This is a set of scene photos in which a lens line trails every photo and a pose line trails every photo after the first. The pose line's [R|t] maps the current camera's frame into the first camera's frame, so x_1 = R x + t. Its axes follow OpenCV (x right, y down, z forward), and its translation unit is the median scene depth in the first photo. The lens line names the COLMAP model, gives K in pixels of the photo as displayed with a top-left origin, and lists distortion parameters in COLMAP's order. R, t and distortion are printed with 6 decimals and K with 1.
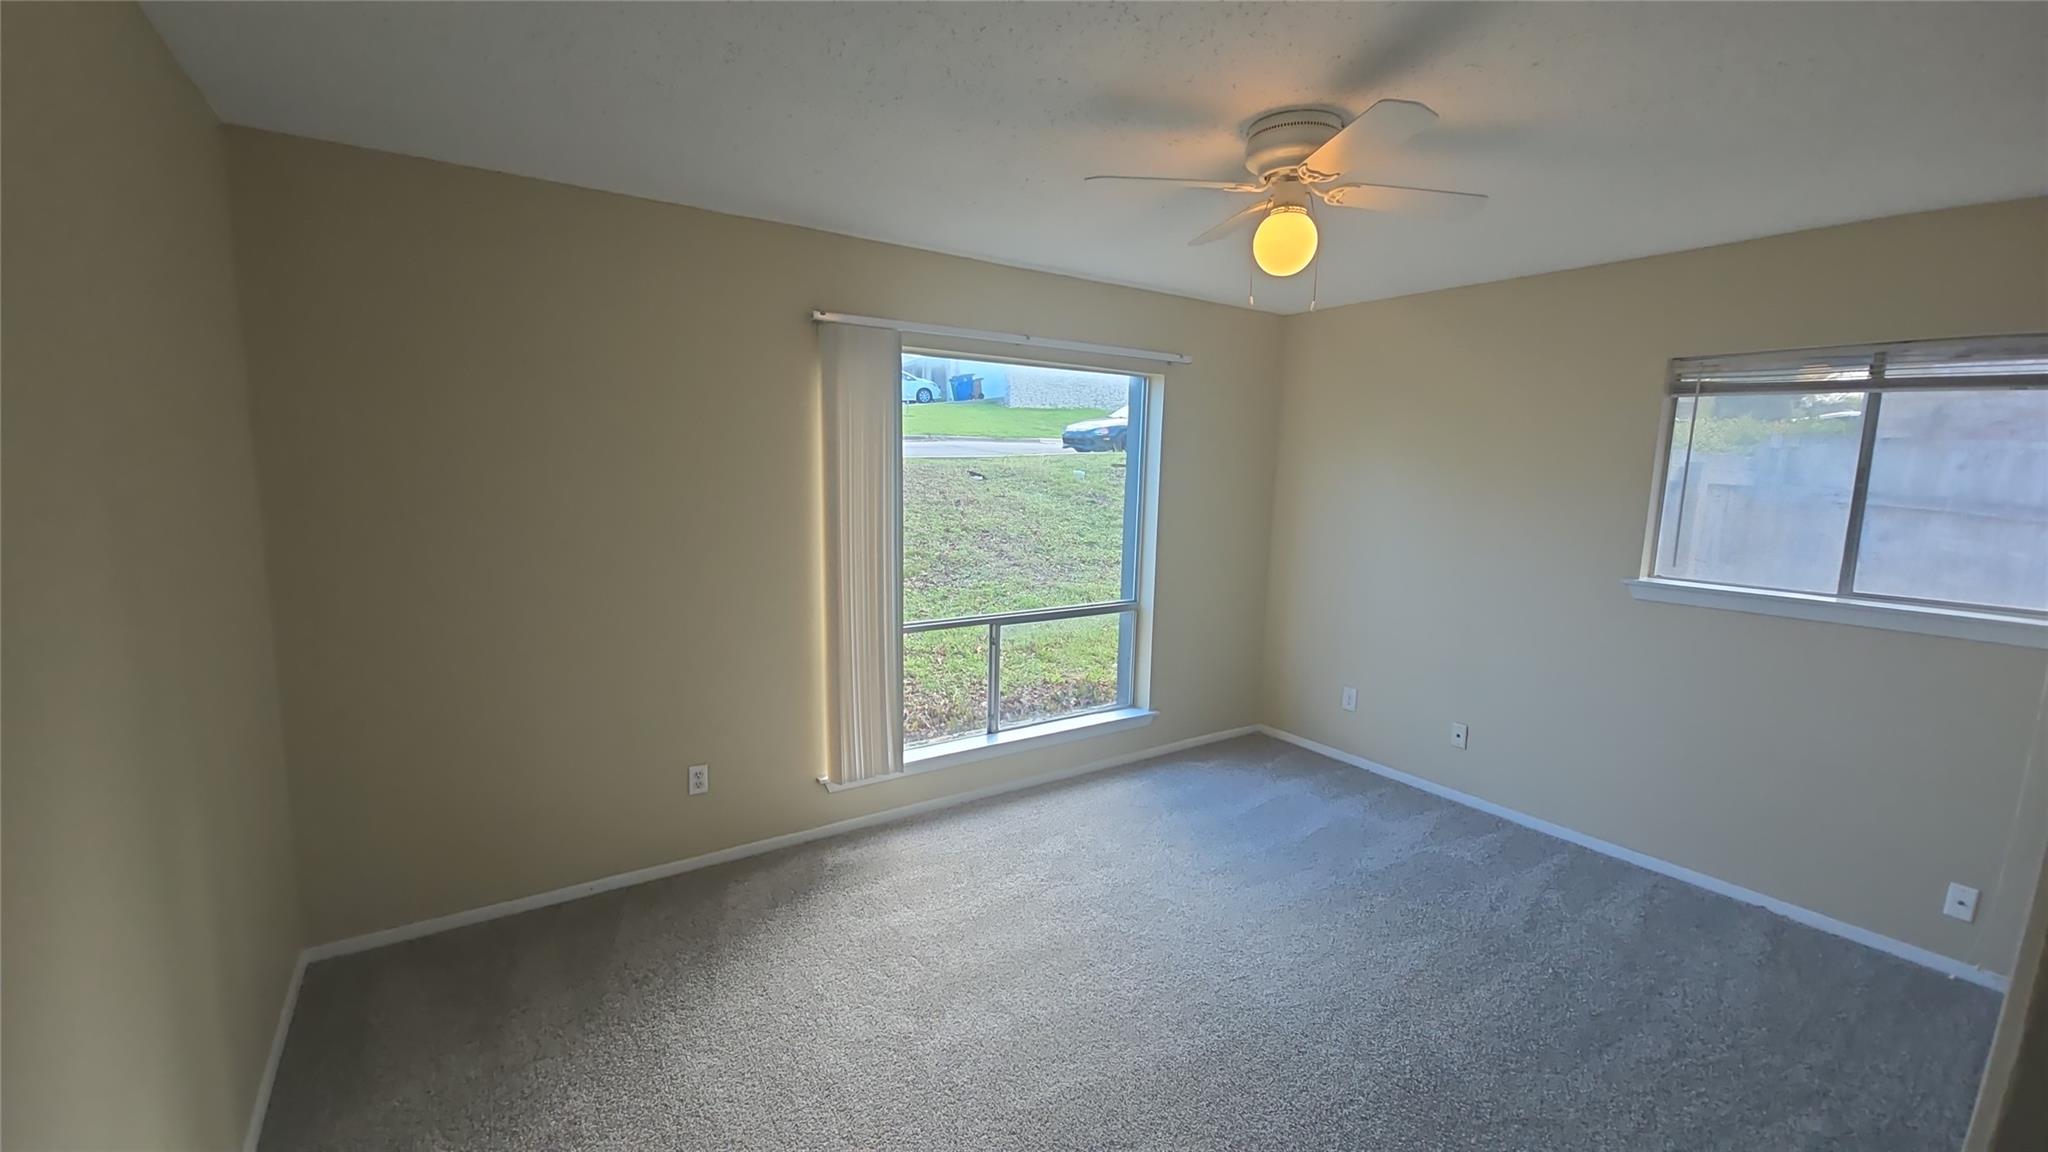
lens RADIAL K [[832.3, 0, 1025.0], [0, 832.3, 578.4], [0, 0, 1]] dist [0.010113, -0.009122]
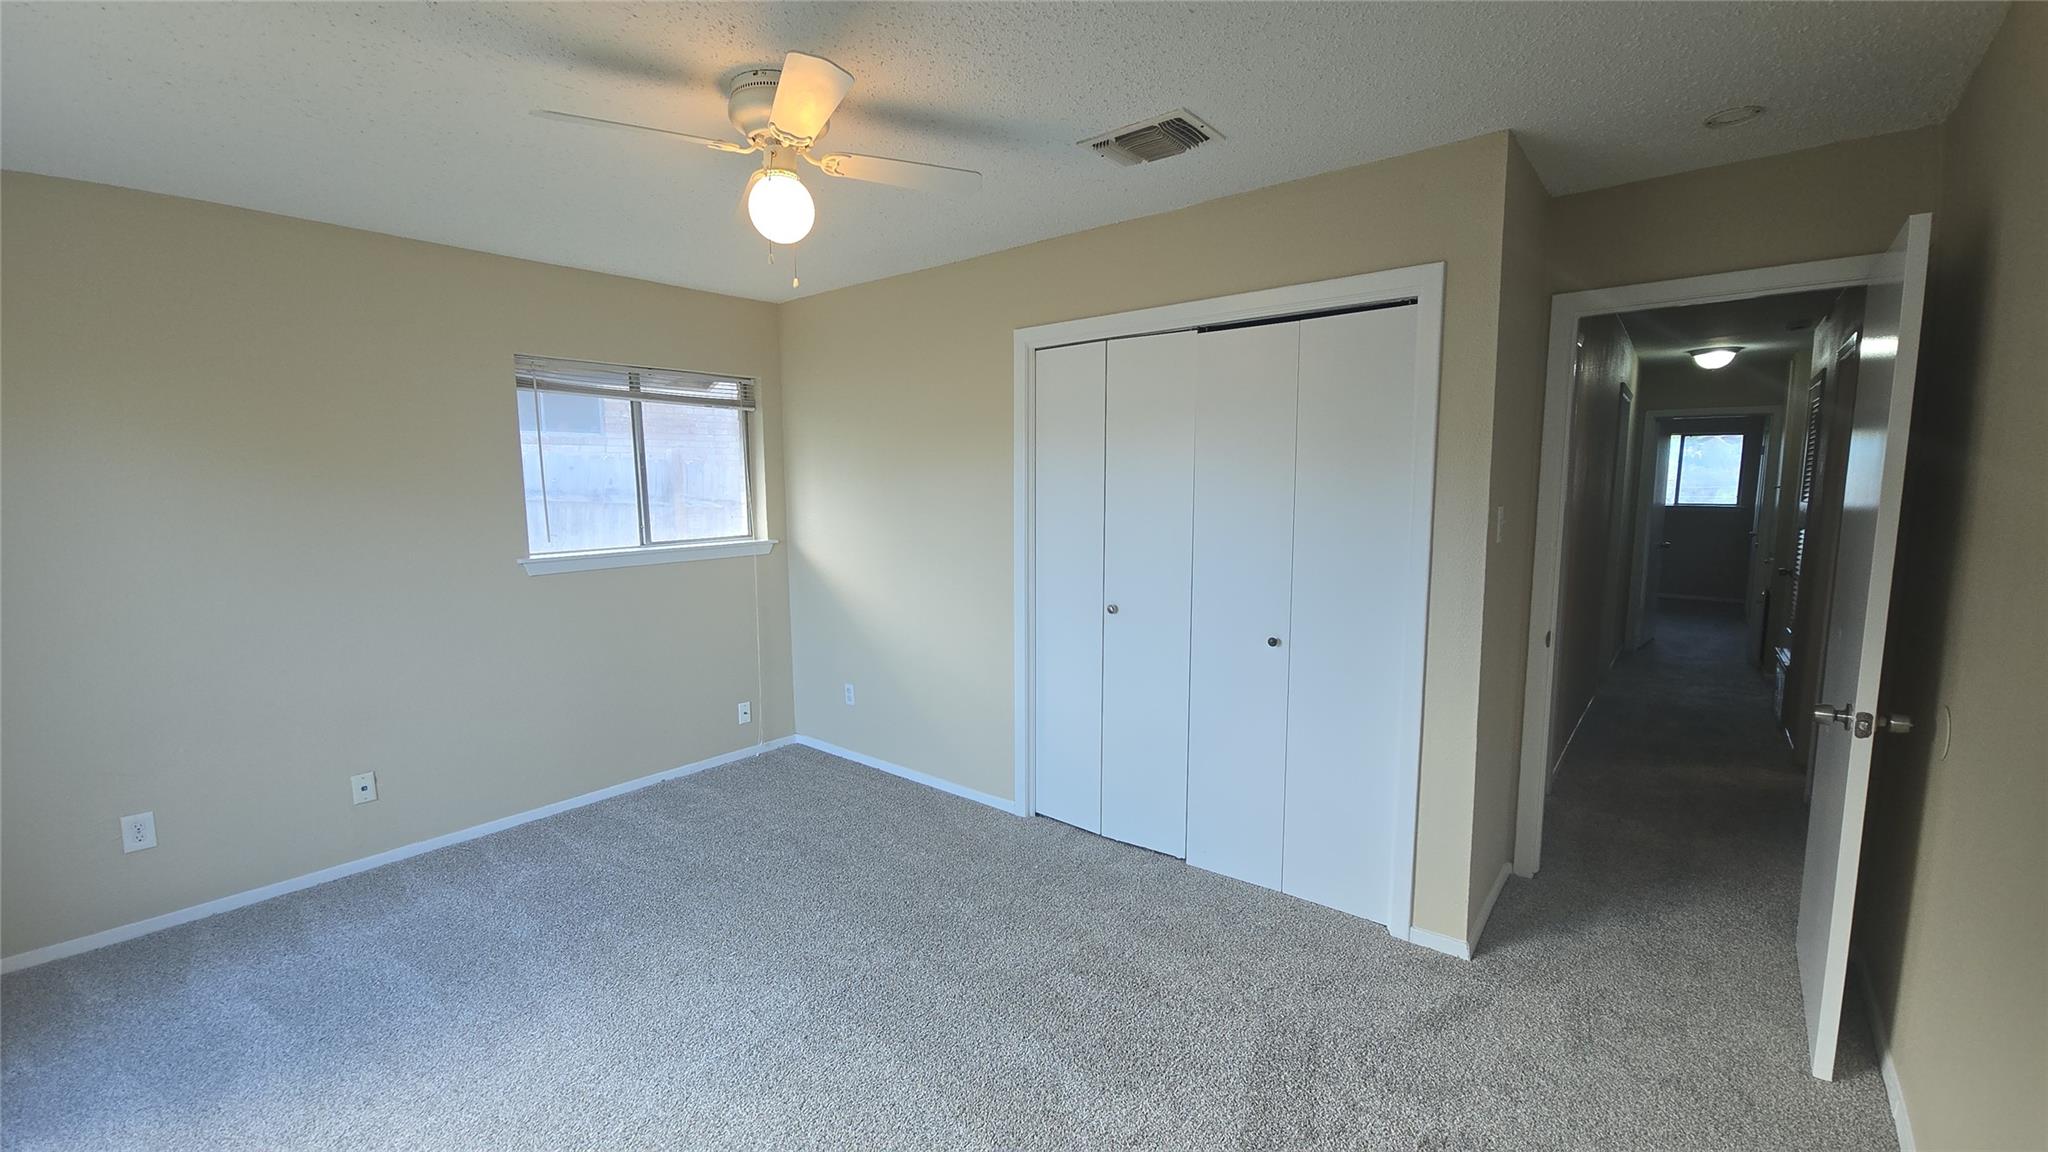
lens RADIAL K [[832.3, 0, 1025.0], [0, 832.3, 578.4], [0, 0, 1]] dist [0.010113, -0.009122]
pose [[-0.298765, -0.129684, 0.945474, -0.545791], [0.134863, 0.975044, 0.176356, -0.087195], [-0.944749, 0.180199, -0.273819, 0.791957]]
